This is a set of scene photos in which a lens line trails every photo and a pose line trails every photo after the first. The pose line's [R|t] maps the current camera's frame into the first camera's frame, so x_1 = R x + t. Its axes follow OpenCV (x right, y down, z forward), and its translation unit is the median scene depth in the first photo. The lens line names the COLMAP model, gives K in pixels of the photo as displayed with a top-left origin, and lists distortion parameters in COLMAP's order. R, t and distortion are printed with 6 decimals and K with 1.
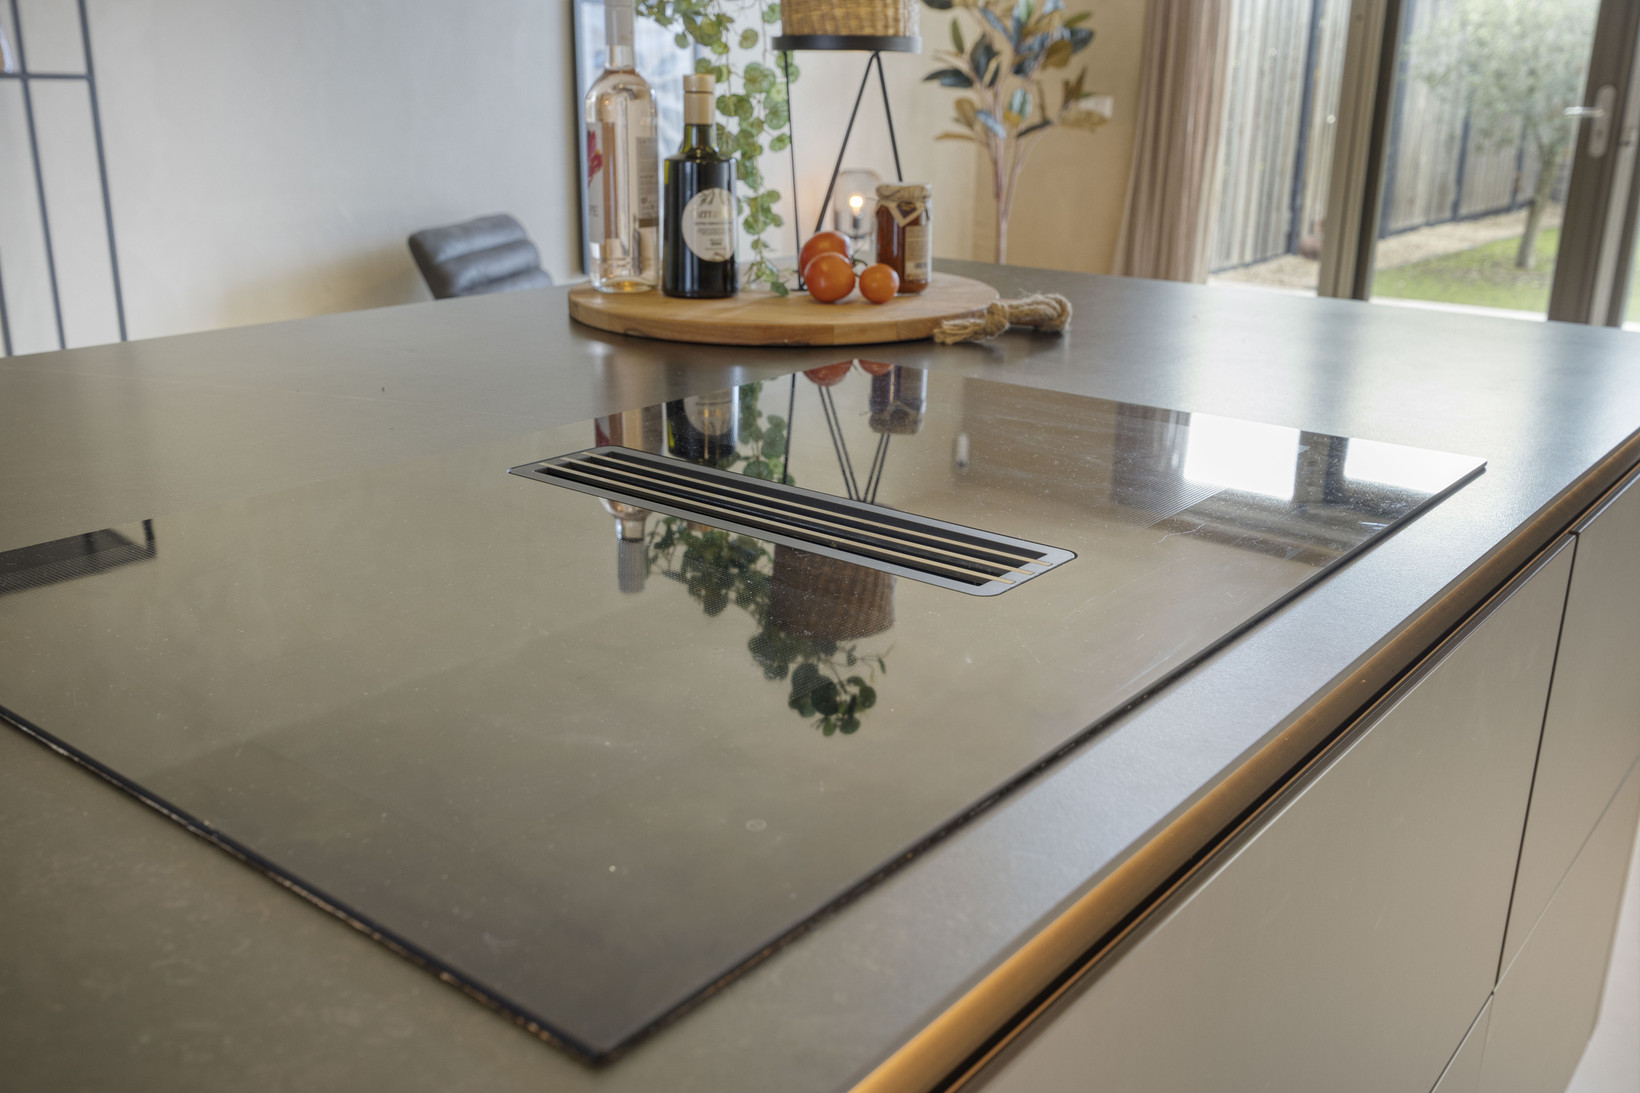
lens RADIAL K [[1450.1, 0, 812.1], [0, 1450.1, 544.6], [0, 0, 1]] dist [0.028414, 0.009565]
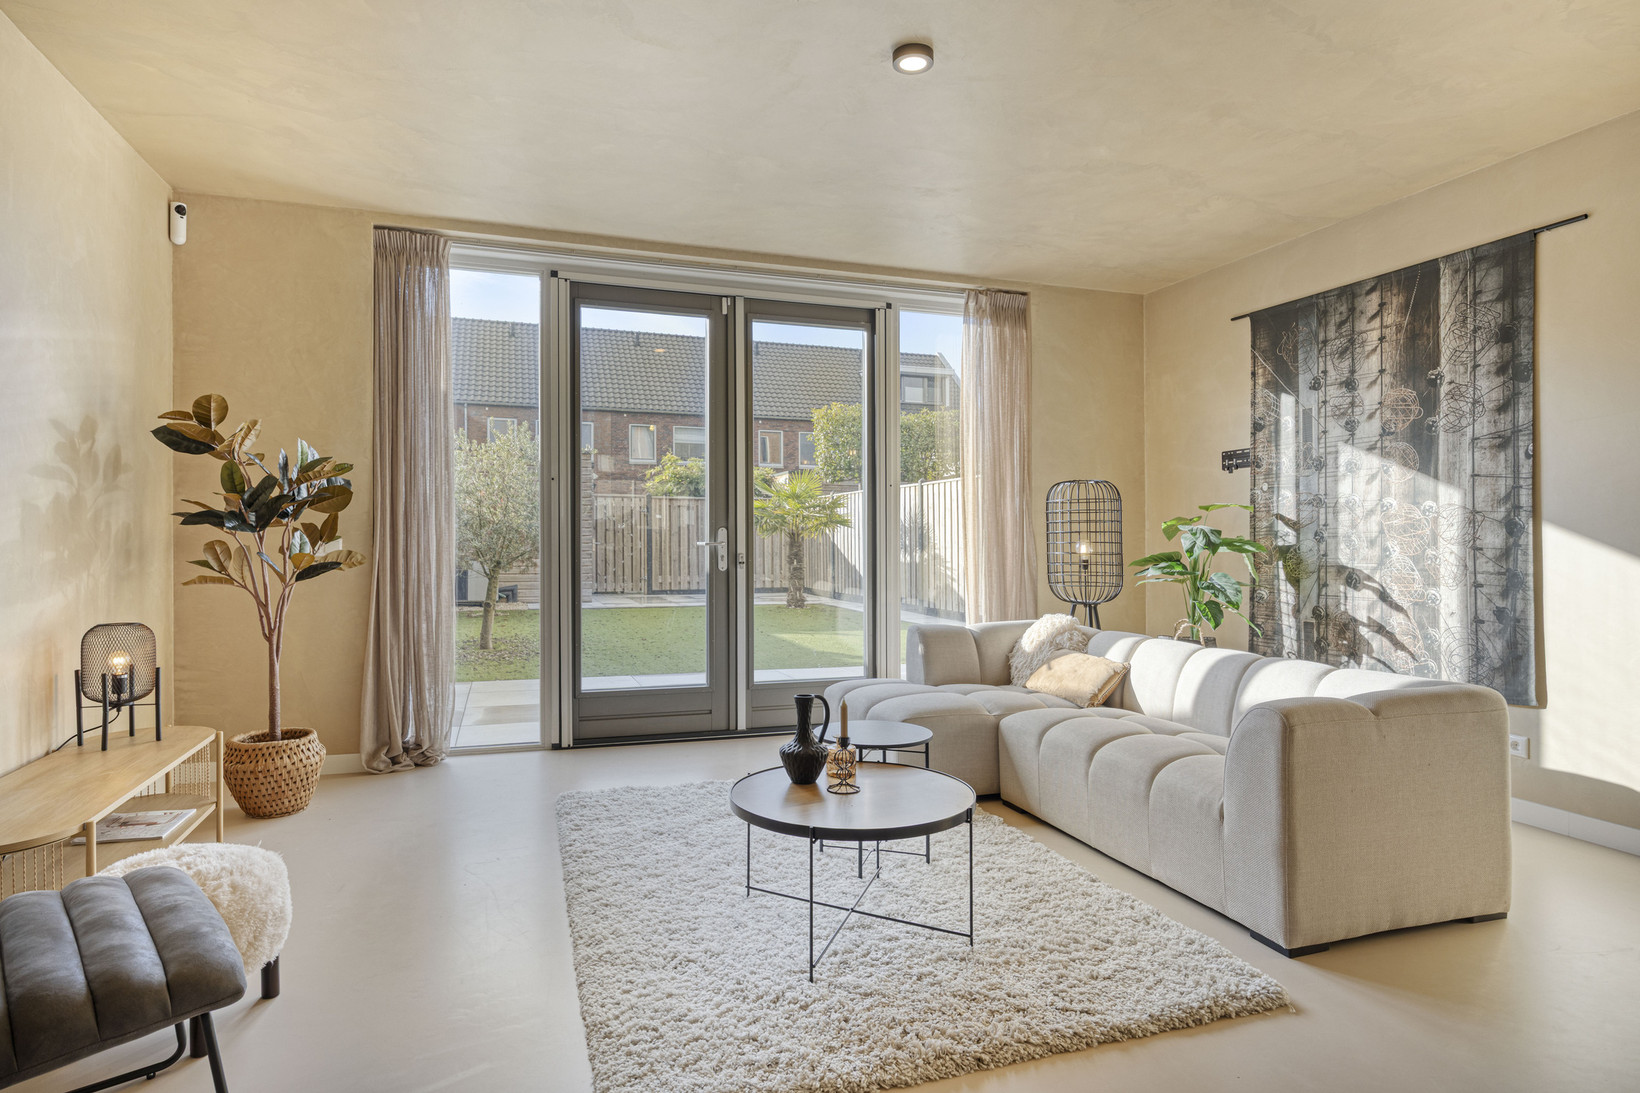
lens RADIAL K [[937.9, 0, 813.1], [0, 937.9, 525.7], [0, 0, 1]] dist [0.018759, -0.001133]
pose [[0.537897, -0.004509, 0.842999, -0.210996], [0.263288, 0.950862, -0.162912, -0.116214], [-0.800841, 0.309581, 0.512653, 0.378501]]
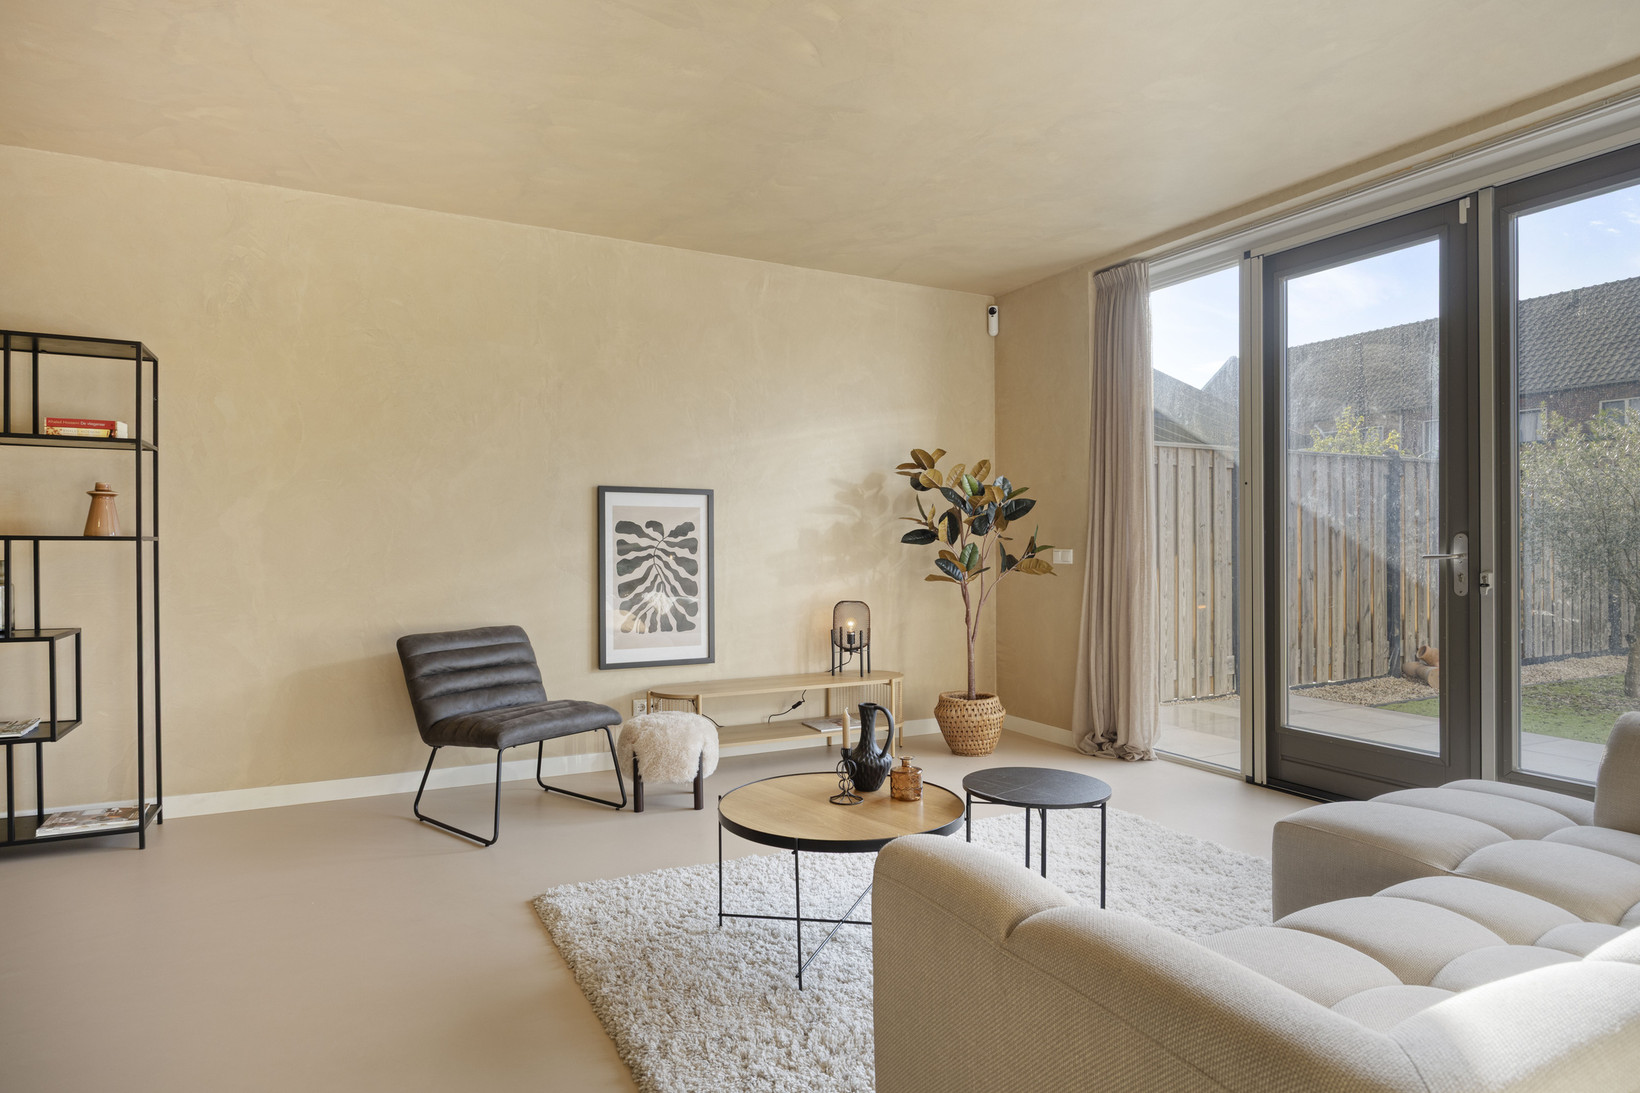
lens RADIAL K [[937.9, 0, 816.5], [0, 937.9, 554.4], [0, 0, 1]] dist [0.018759, -0.001133]
pose [[0.918167, -0.012983, -0.395981, 0.346737], [-0.106743, 0.954399, -0.278797, -0.050638], [0.381543, 0.298251, 0.874912, 0.202952]]
